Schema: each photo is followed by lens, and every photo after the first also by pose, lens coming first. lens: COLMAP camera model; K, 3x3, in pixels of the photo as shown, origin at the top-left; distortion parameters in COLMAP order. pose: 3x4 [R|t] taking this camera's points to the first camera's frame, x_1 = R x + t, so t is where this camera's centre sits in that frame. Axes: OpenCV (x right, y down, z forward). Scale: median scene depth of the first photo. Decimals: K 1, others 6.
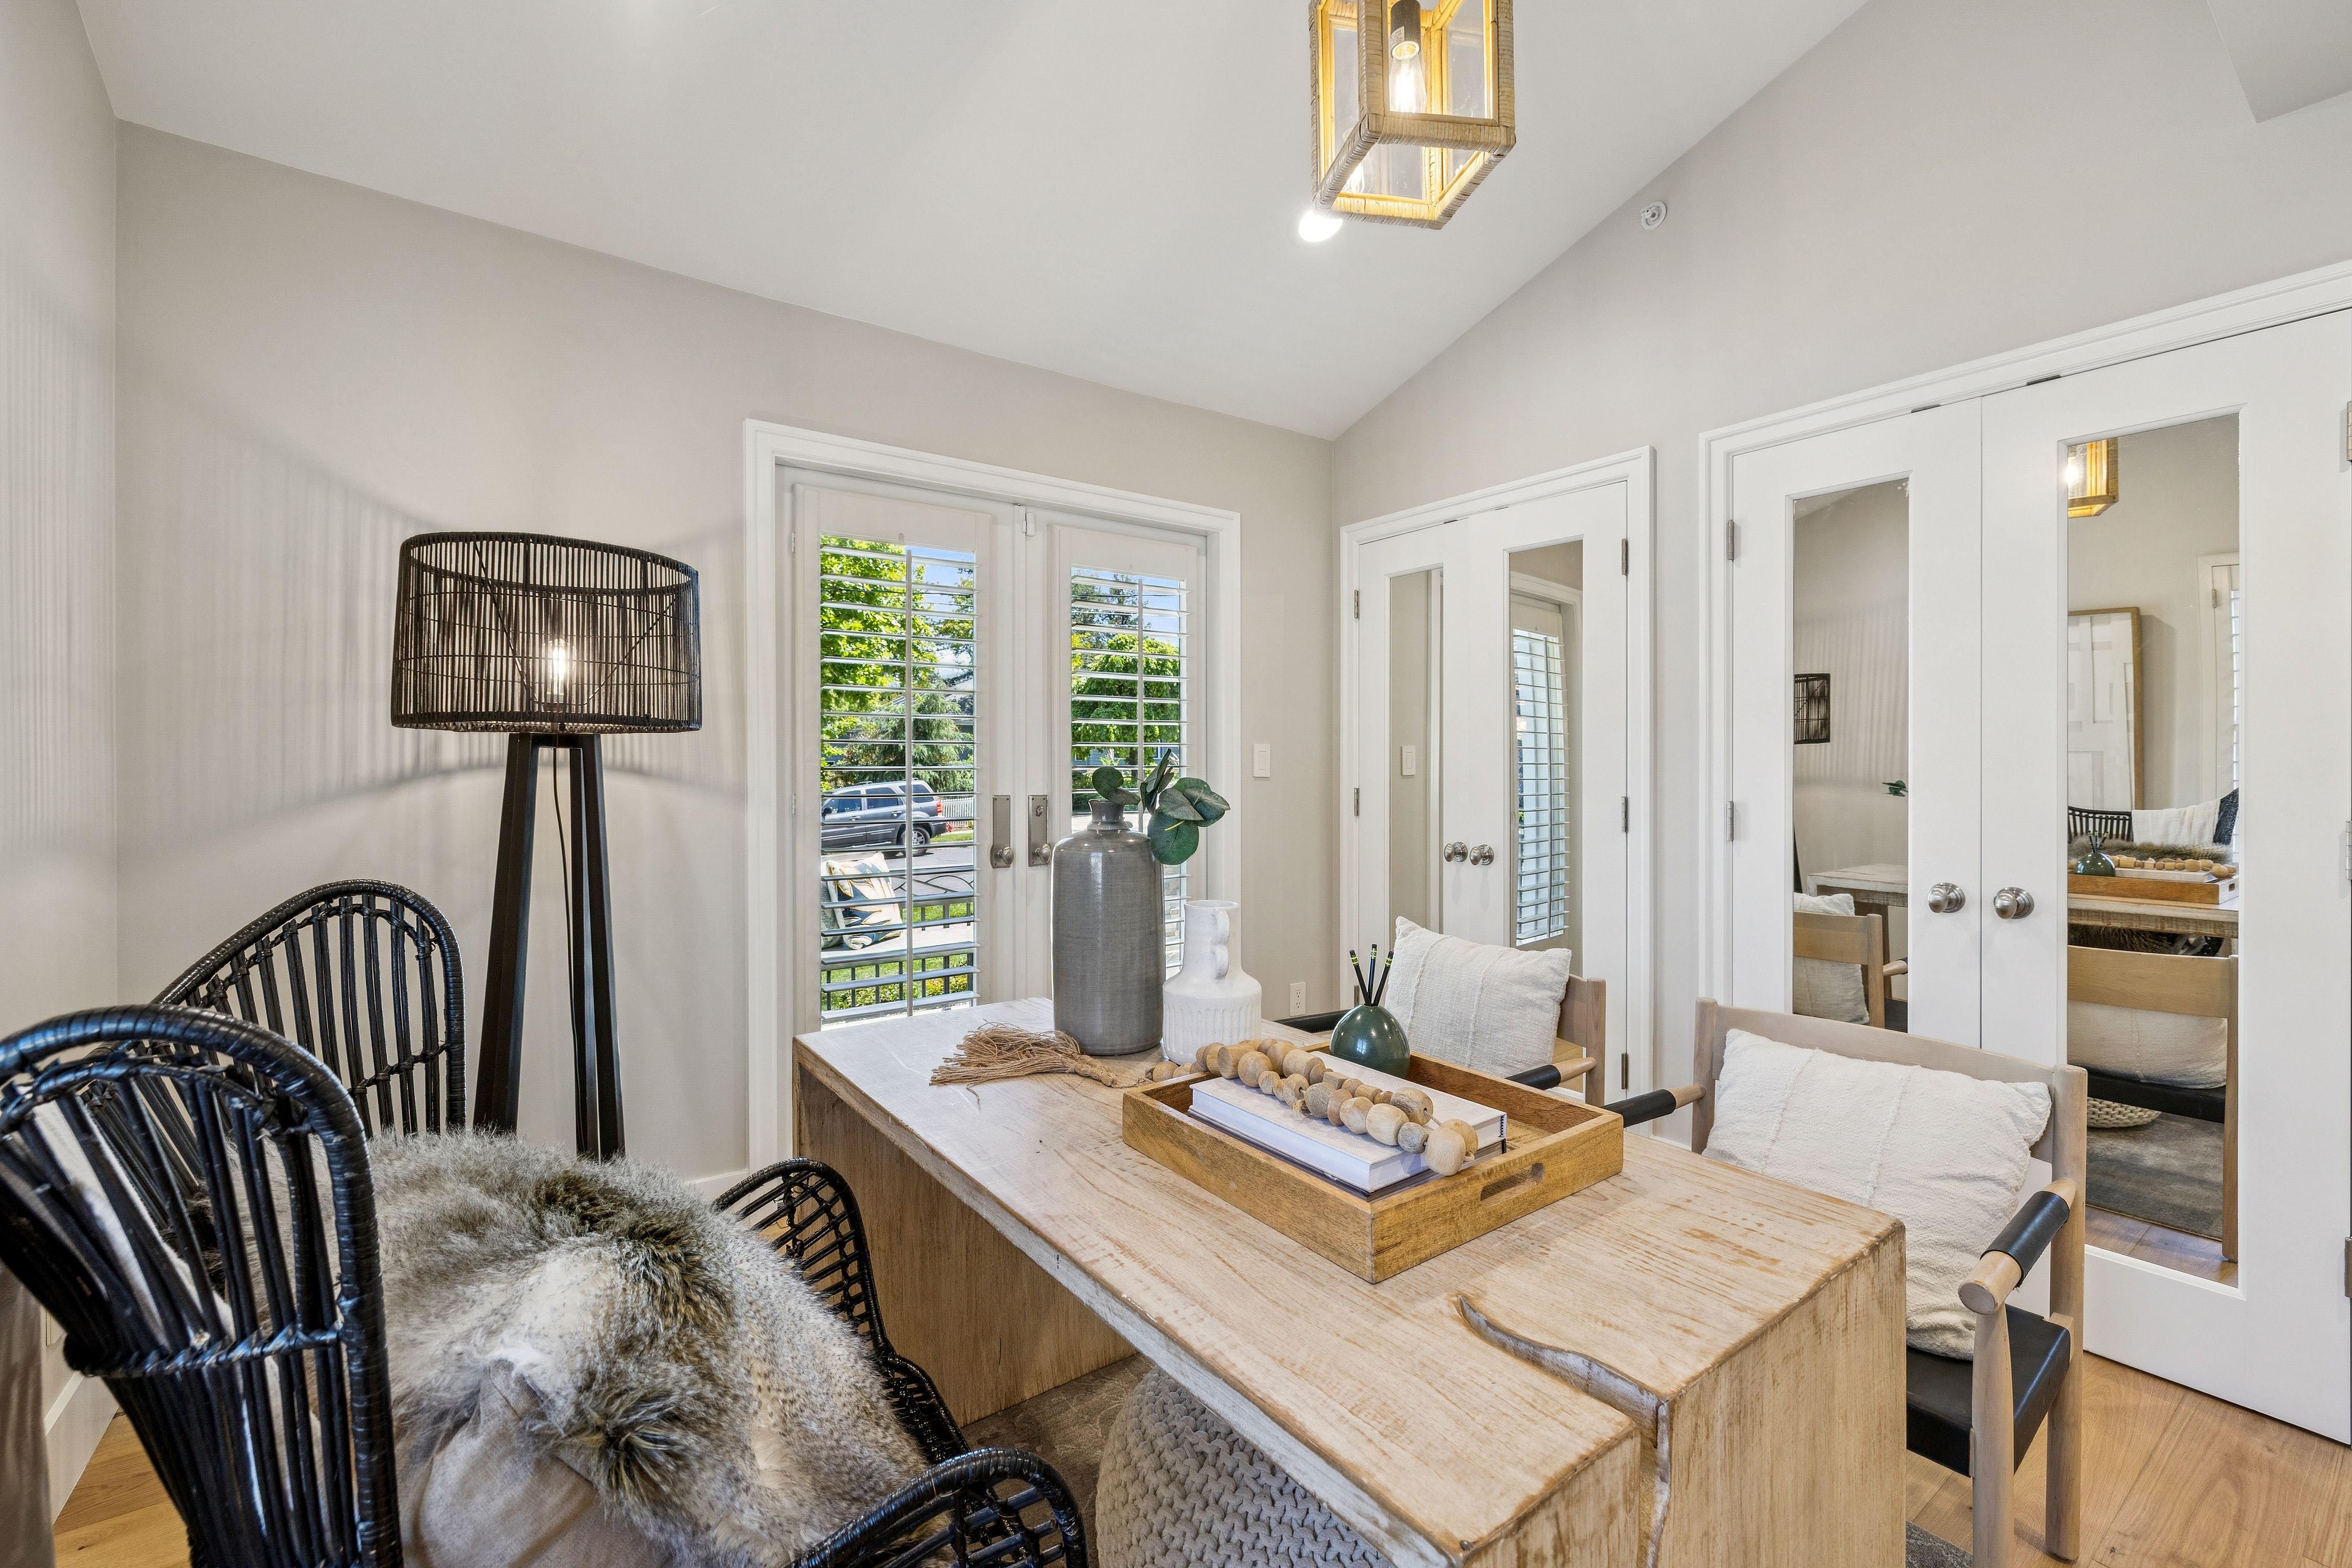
lens RADIAL K [[996.6, 0, 1176.1], [0, 996.6, 769.6], [0, 0, 1]] dist [0.013782, -0.007216]
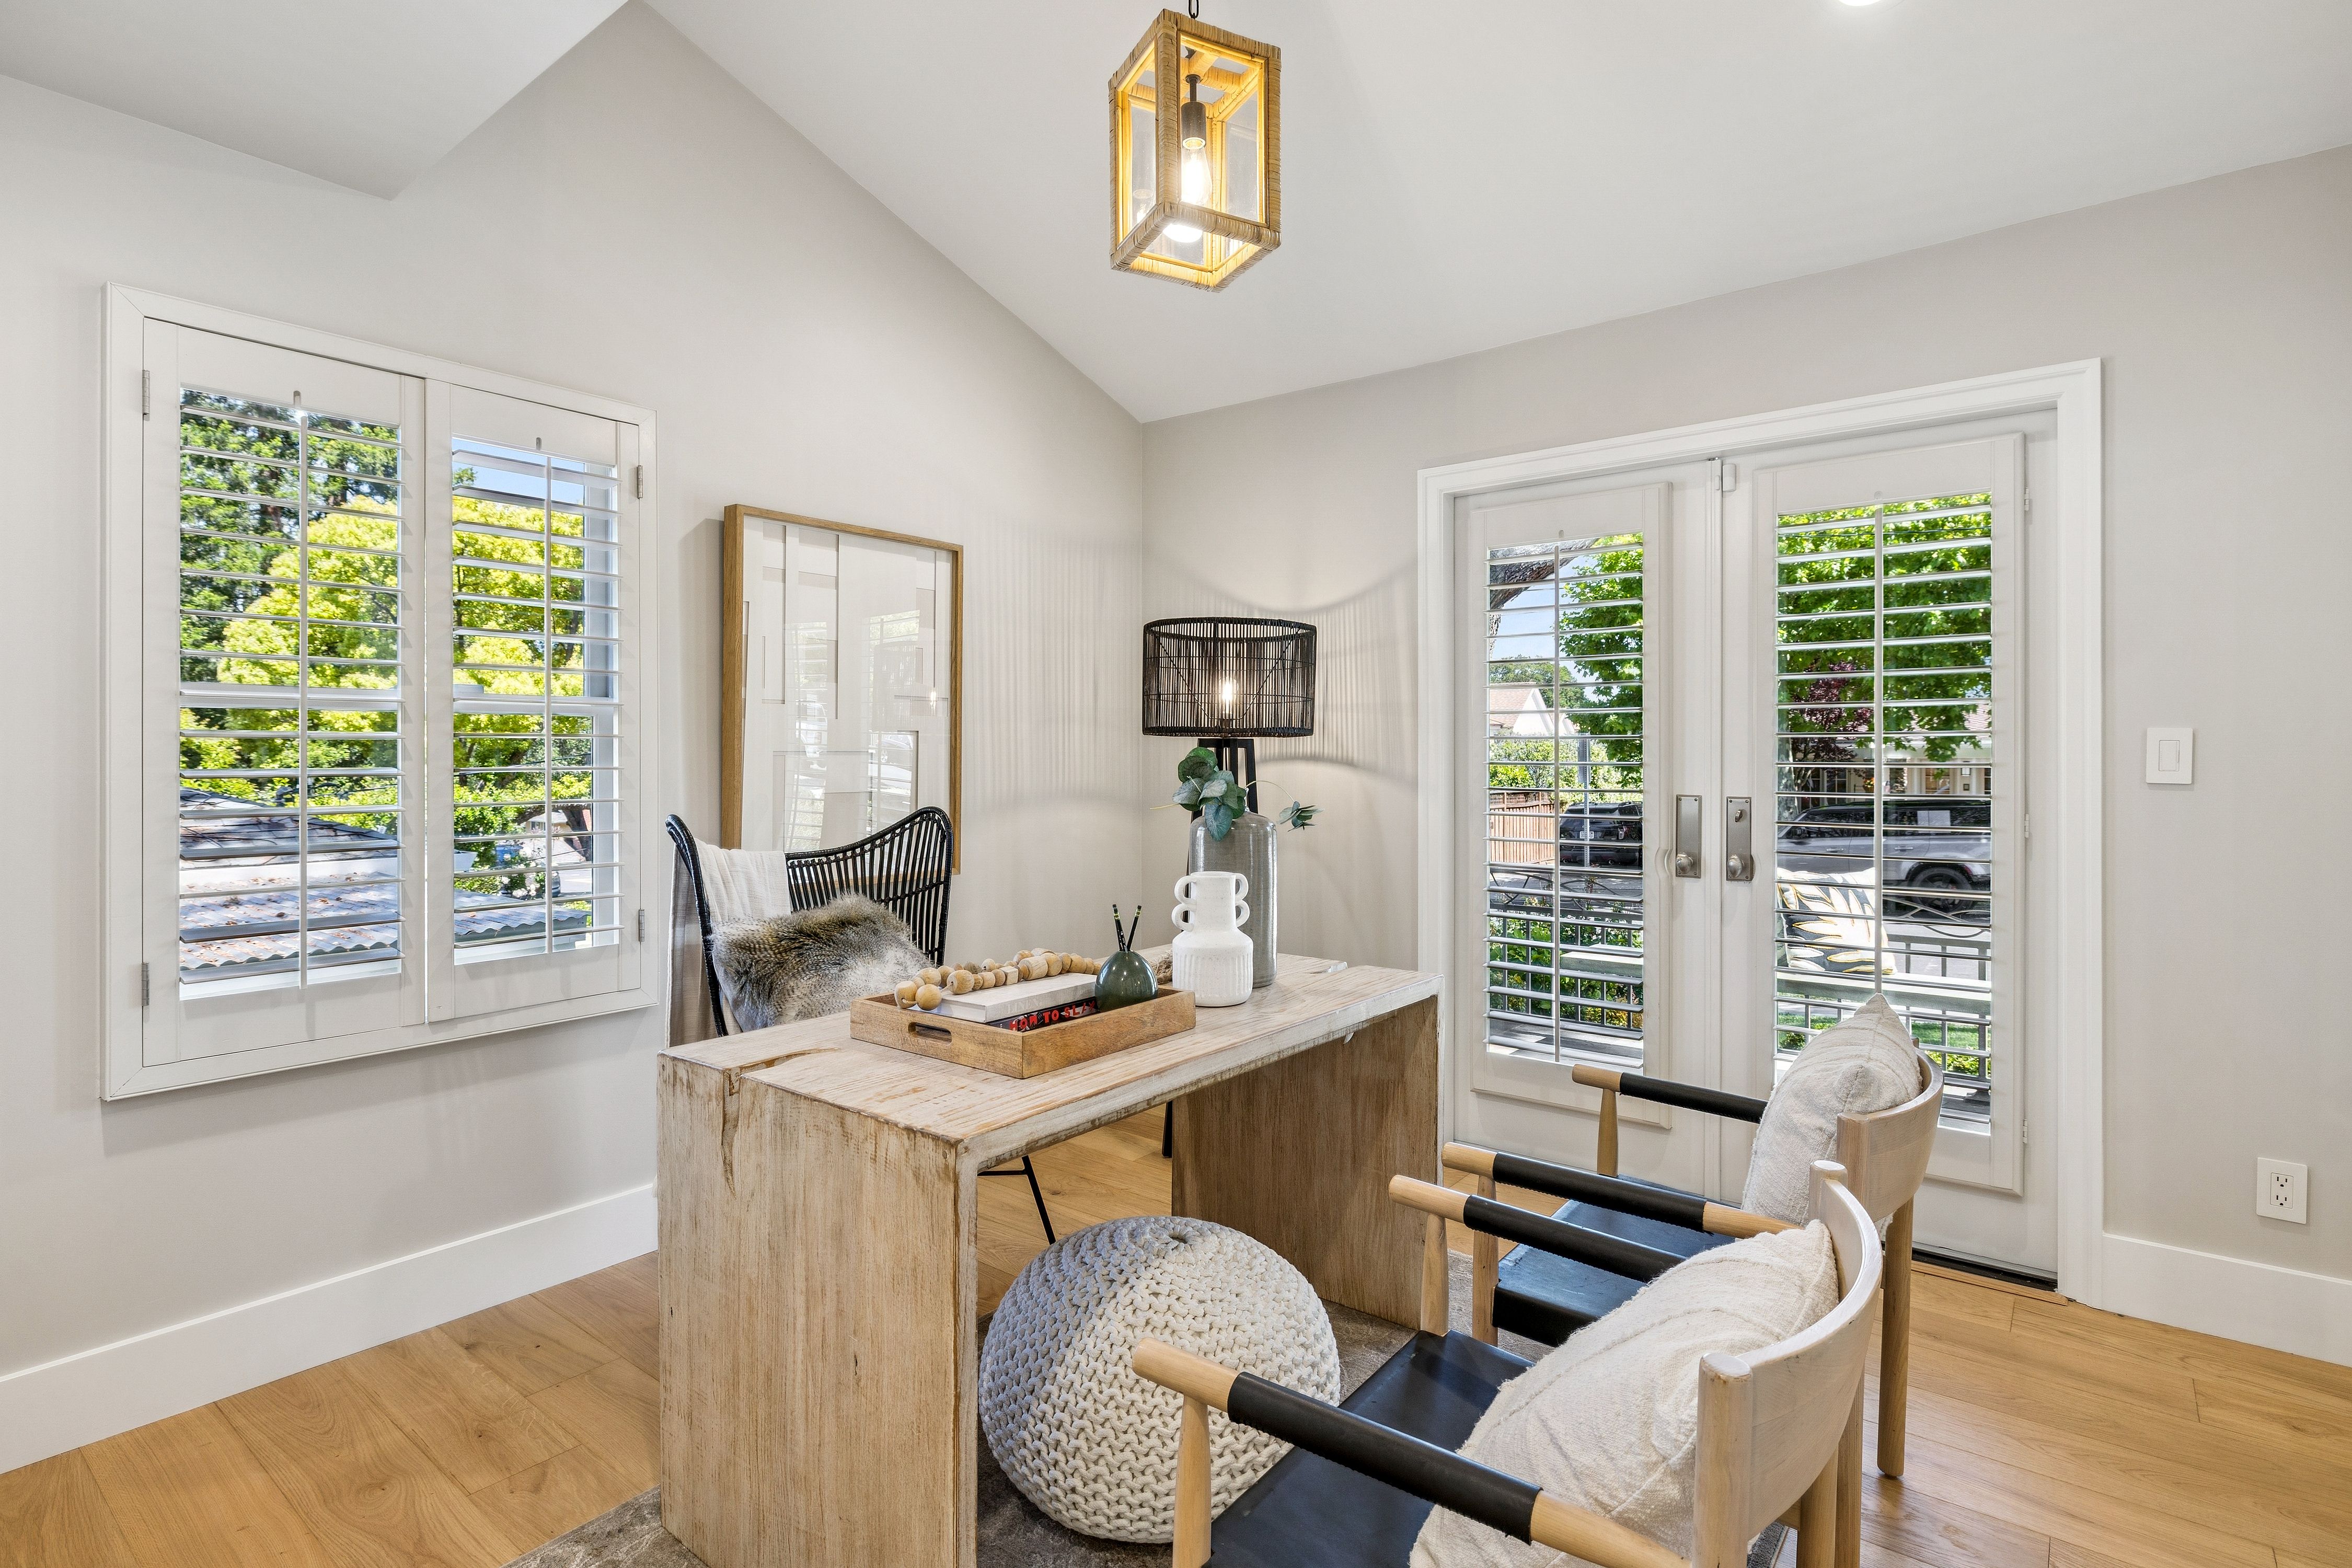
lens RADIAL K [[1132.4, 0, 1134.8], [0, 1132.4, 767.0], [0, 0, 1]] dist [-0.006153, 0.001416]
pose [[0.257416, 0.010859, -0.966240, 0.984785], [-0.008324, 0.999925, 0.009020, -0.005957], [0.966265, 0.005721, 0.257487, 0.402222]]
